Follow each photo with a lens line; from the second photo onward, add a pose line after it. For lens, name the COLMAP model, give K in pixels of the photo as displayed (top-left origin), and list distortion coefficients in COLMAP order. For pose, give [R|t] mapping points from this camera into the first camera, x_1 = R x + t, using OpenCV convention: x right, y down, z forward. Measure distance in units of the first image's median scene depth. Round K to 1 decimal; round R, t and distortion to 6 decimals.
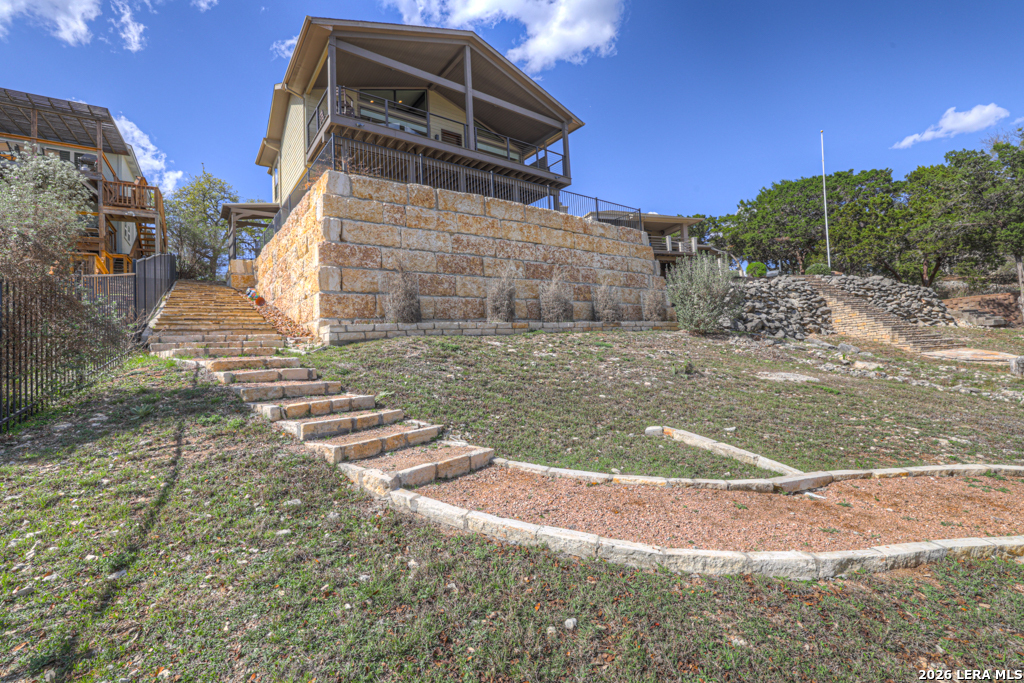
lens RADIAL K [[440.9, 0, 507.3], [0, 440.9, 339.8], [0, 0, 1]] dist [-0.040743, 0.014734]
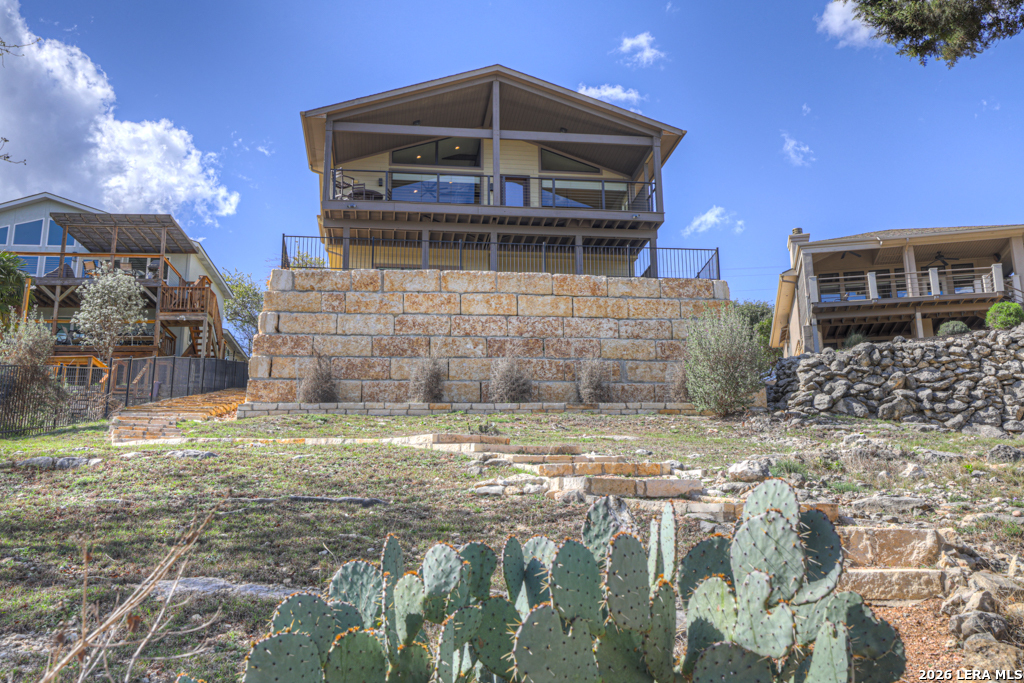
lens RADIAL K [[969.4, 0, 512.0], [0, 969.4, 344.0], [0, 0, 1]] dist [0.059797, 0.000000]
pose [[0.876363, -0.075452, -0.475704, 1.044448], [-0.015065, 0.982876, -0.183650, 0.192955], [0.481415, 0.168110, 0.860220, -0.643866]]
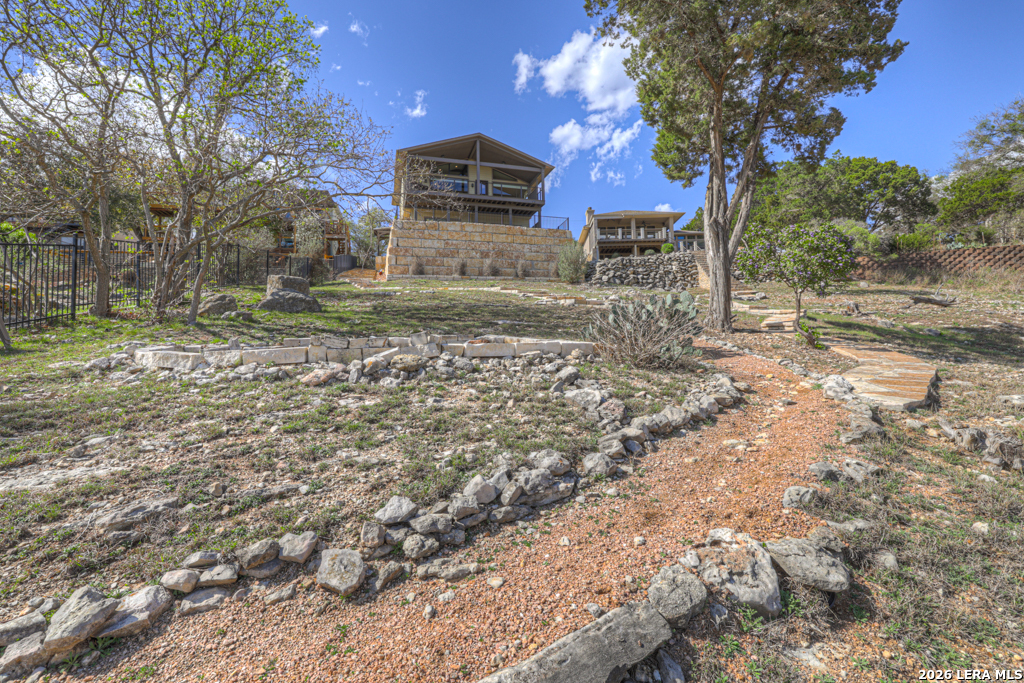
lens RADIAL K [[440.9, 0, 504.8], [0, 440.9, 340.0], [0, 0, 1]] dist [-0.040743, 0.014734]
pose [[0.937063, 0.022805, -0.348414, 0.982524], [-0.018070, 0.999695, 0.016835, 0.243152], [0.348692, -0.009480, 0.937190, -1.082829]]
